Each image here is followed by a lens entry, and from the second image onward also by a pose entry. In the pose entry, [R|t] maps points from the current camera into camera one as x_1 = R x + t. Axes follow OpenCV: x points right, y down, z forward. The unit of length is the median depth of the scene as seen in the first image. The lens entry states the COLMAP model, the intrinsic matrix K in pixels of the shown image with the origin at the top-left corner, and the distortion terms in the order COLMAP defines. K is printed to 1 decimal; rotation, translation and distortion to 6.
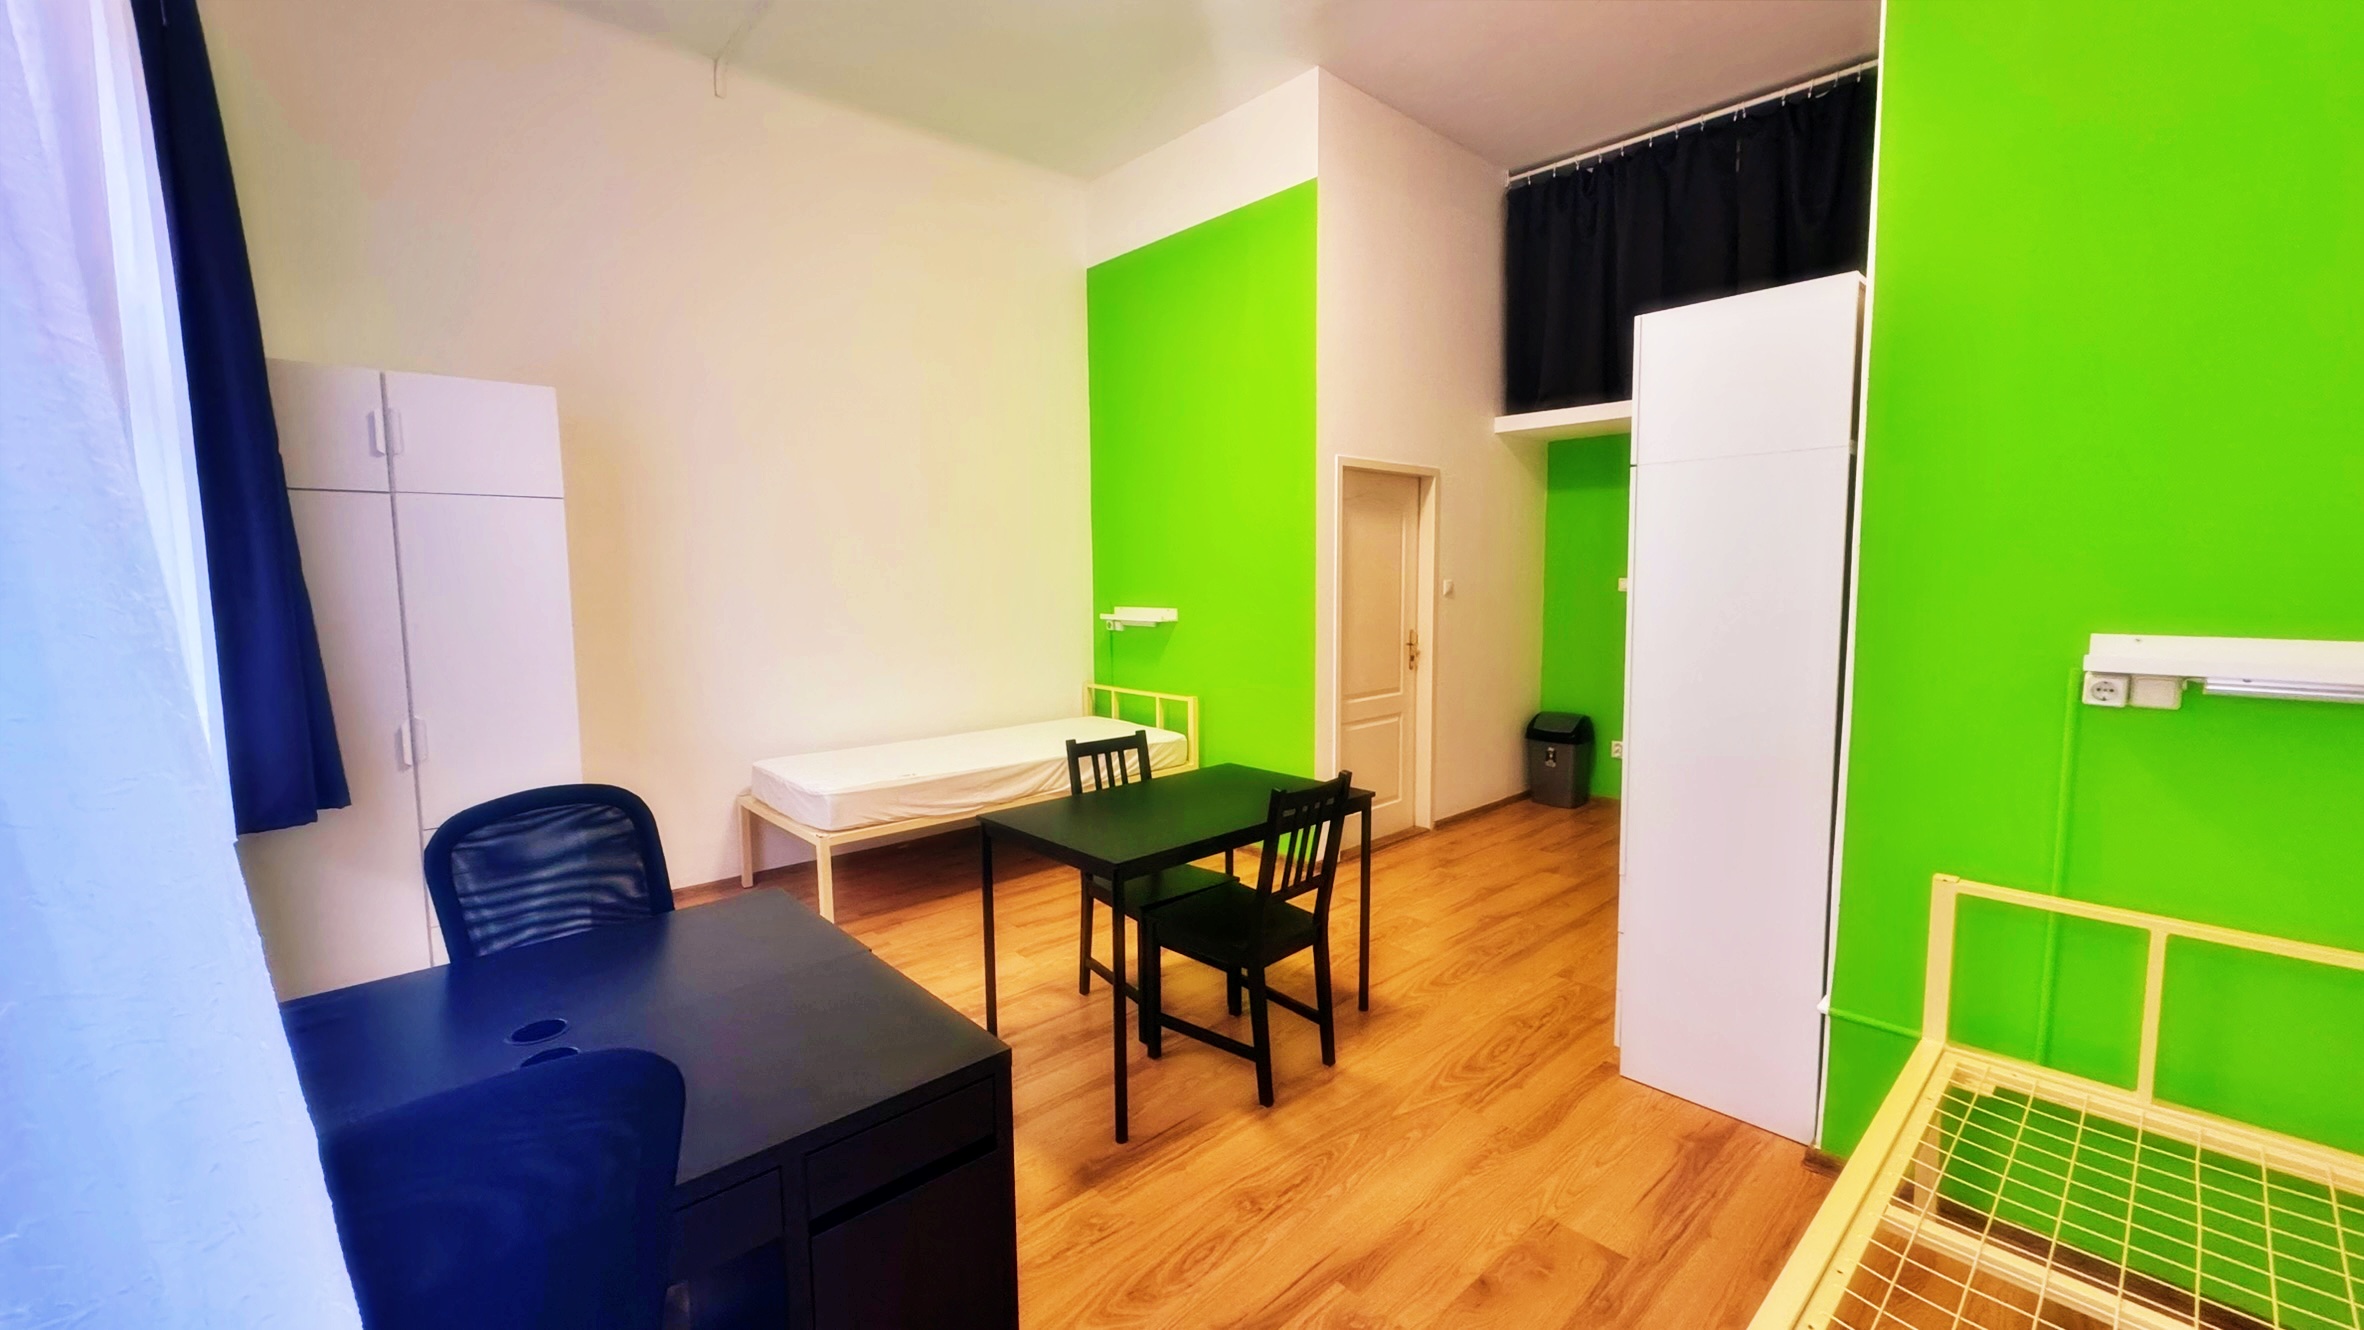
lens RADIAL K [[940.7, 0, 1177.8], [0, 940.7, 662.9], [0, 0, 1]] dist [-0.003769, 0.000563]
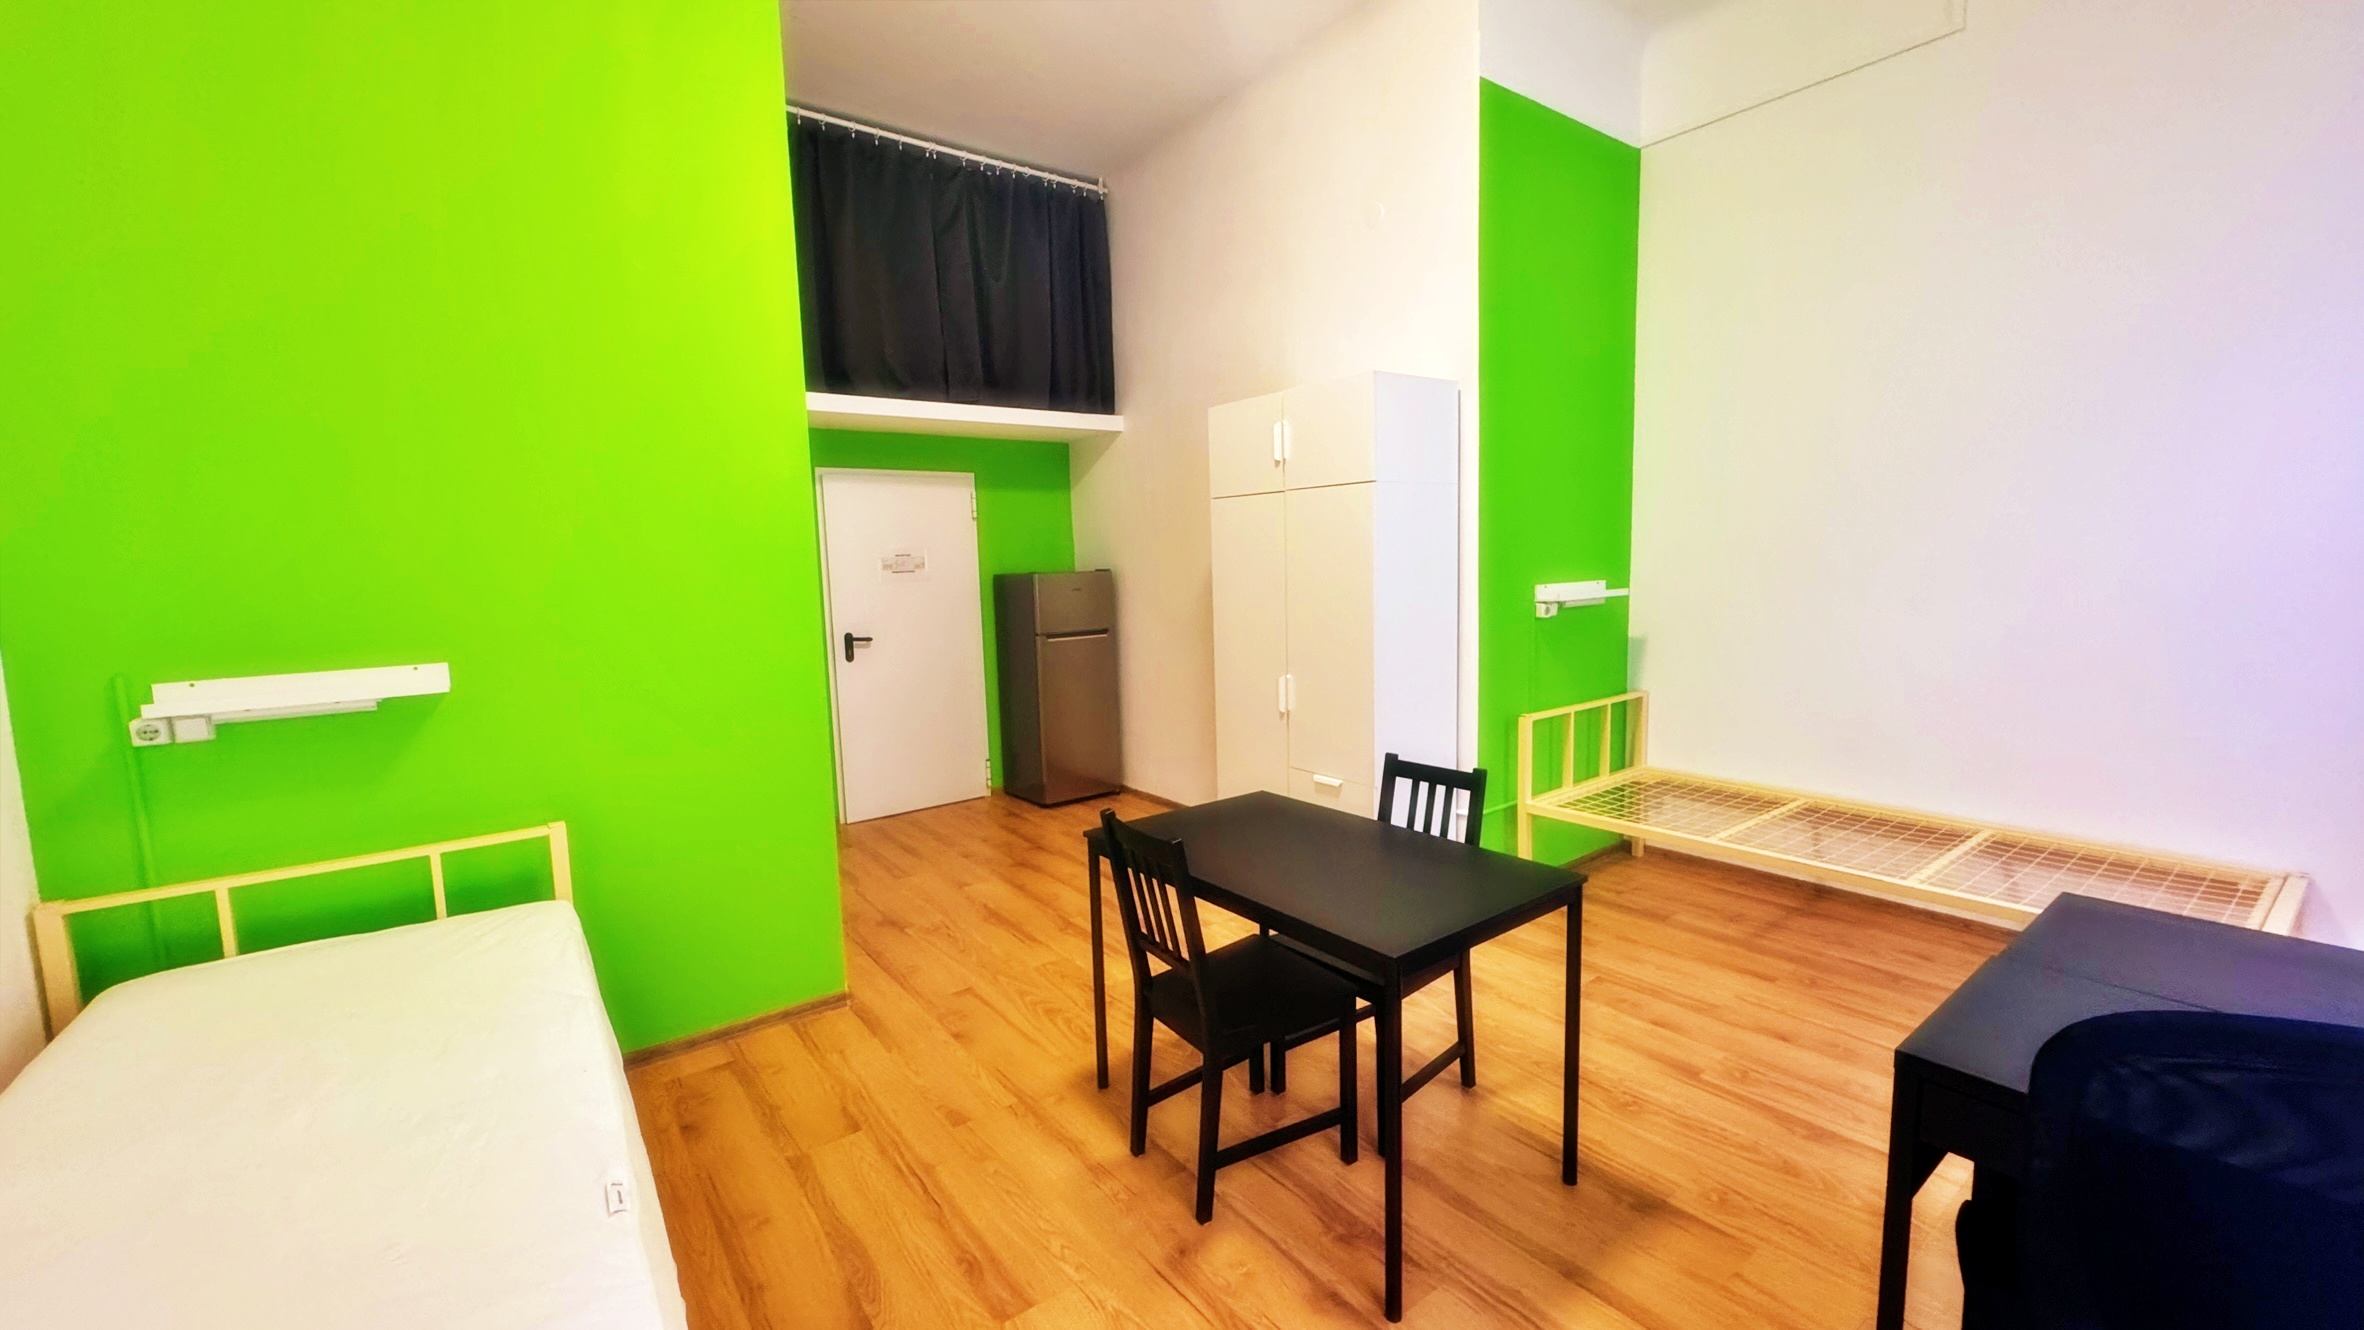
lens RADIAL K [[940.7, 0, 1190.5], [0, 940.7, 664.9], [0, 0, 1]] dist [-0.003769, 0.000563]
pose [[0.100440, -0.106452, 0.989232, -0.859017], [0.126207, 0.987591, 0.093461, -0.104722], [-0.986906, 0.115460, 0.112628, 1.099692]]
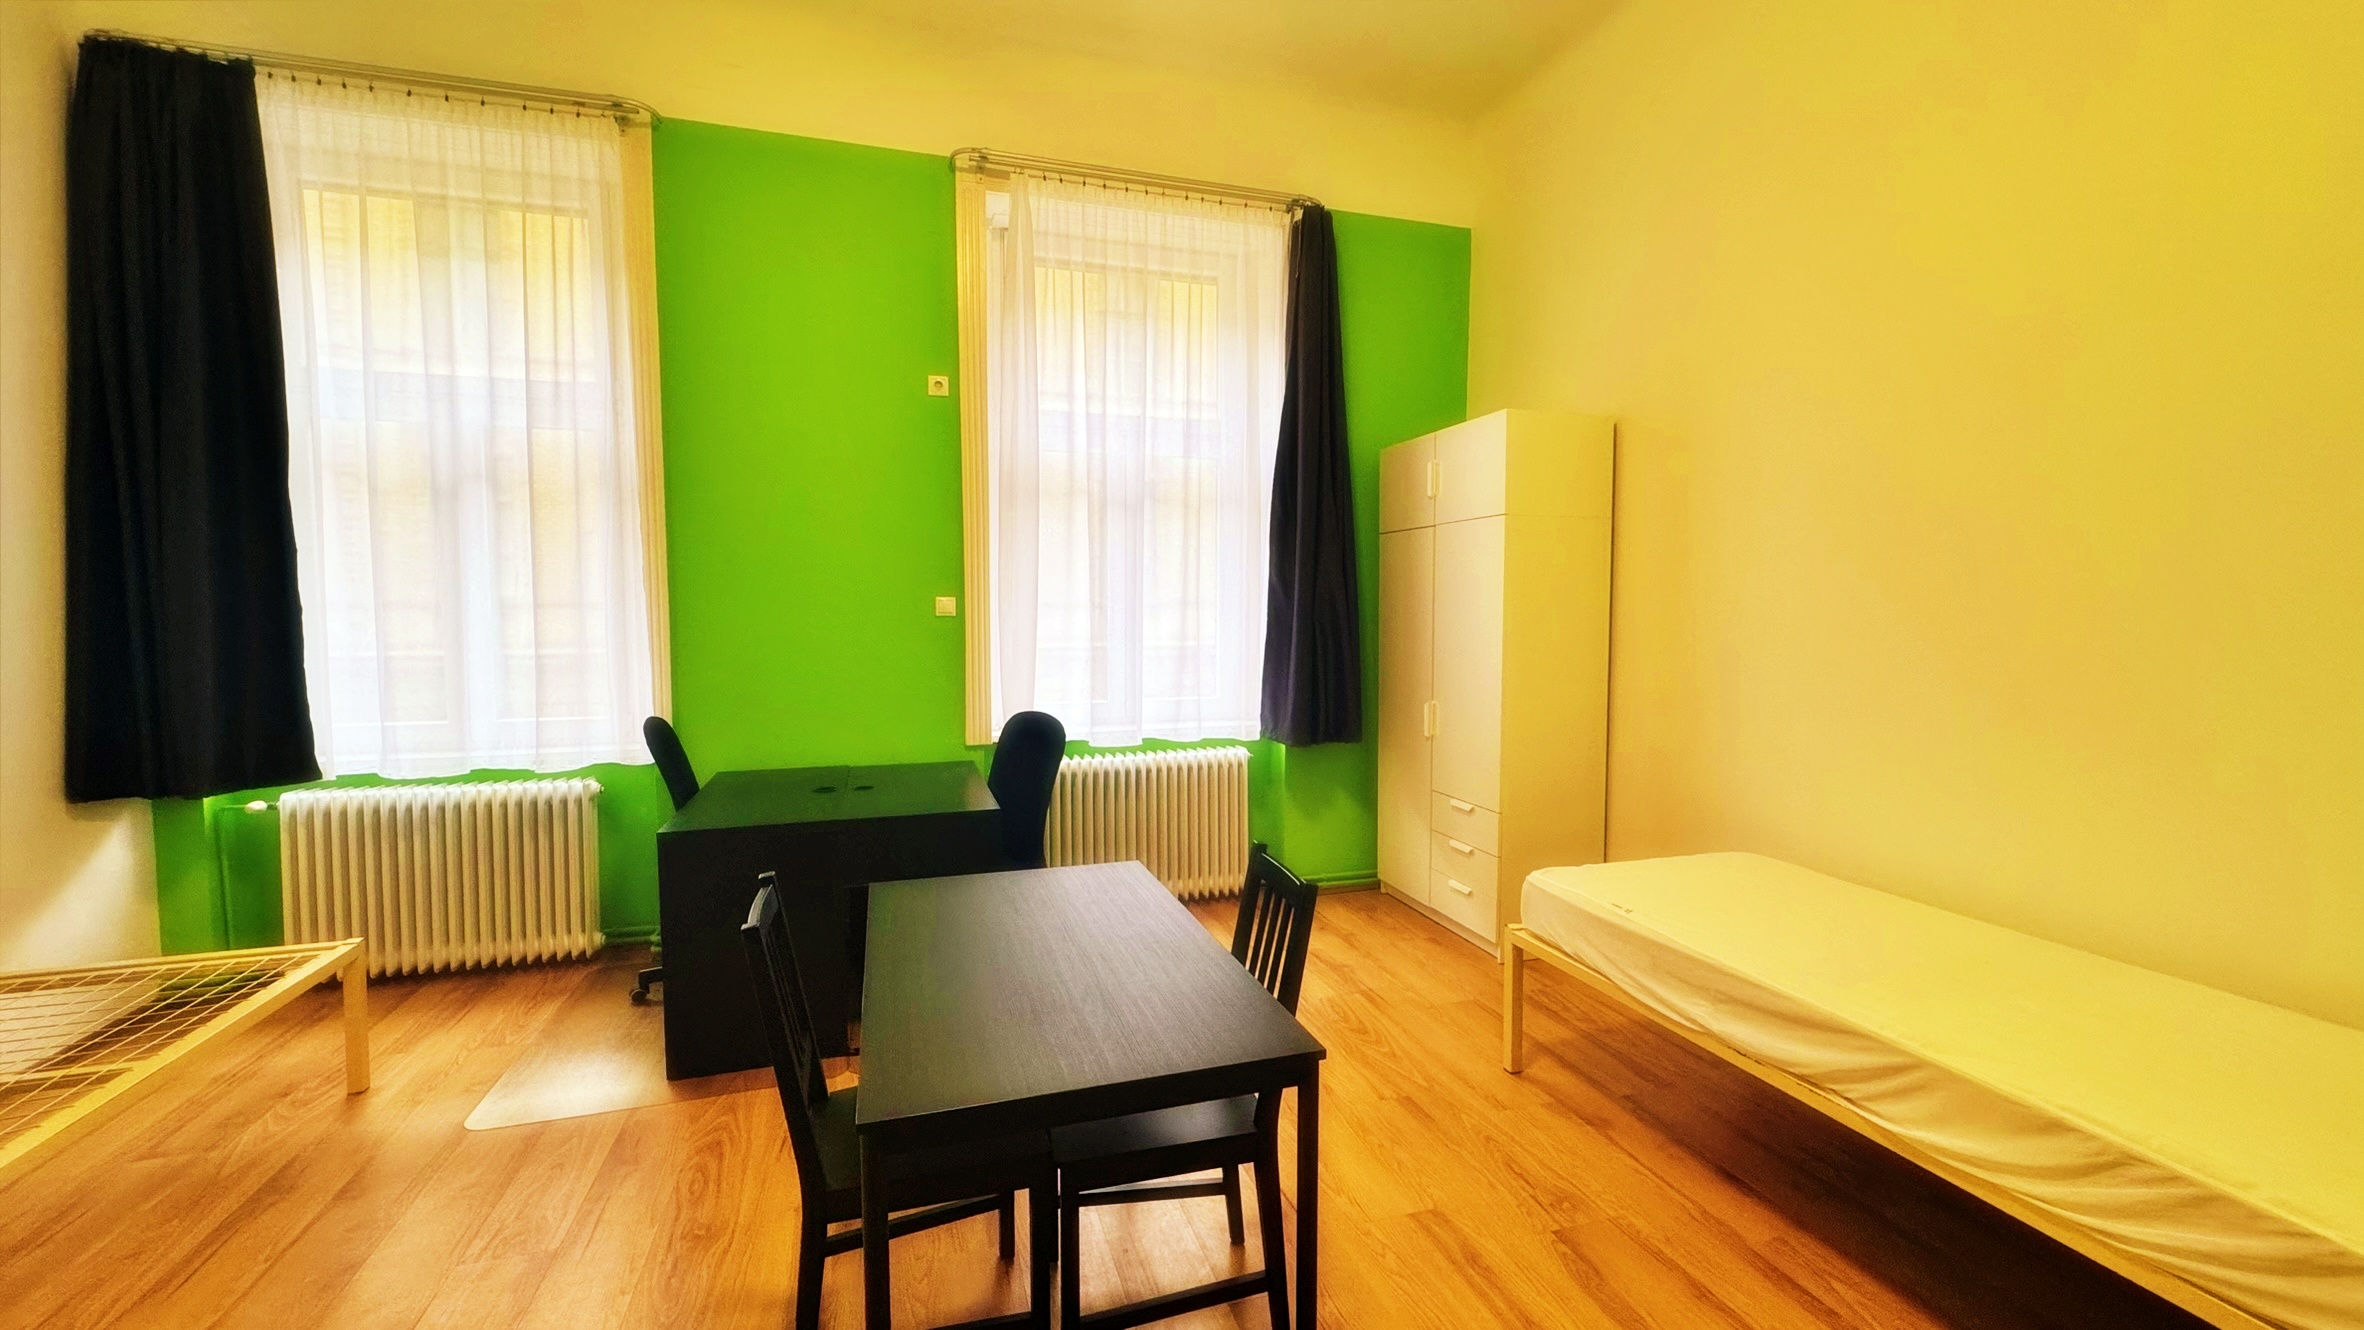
lens RADIAL K [[940.7, 0, 1192.6], [0, 940.7, 664.0], [0, 0, 1]] dist [-0.003769, 0.000563]
pose [[-0.429521, 0.058165, -0.901182, 0.566937], [-0.085039, 0.990884, 0.104486, -0.117918], [0.899044, 0.121515, -0.420659, 1.467919]]
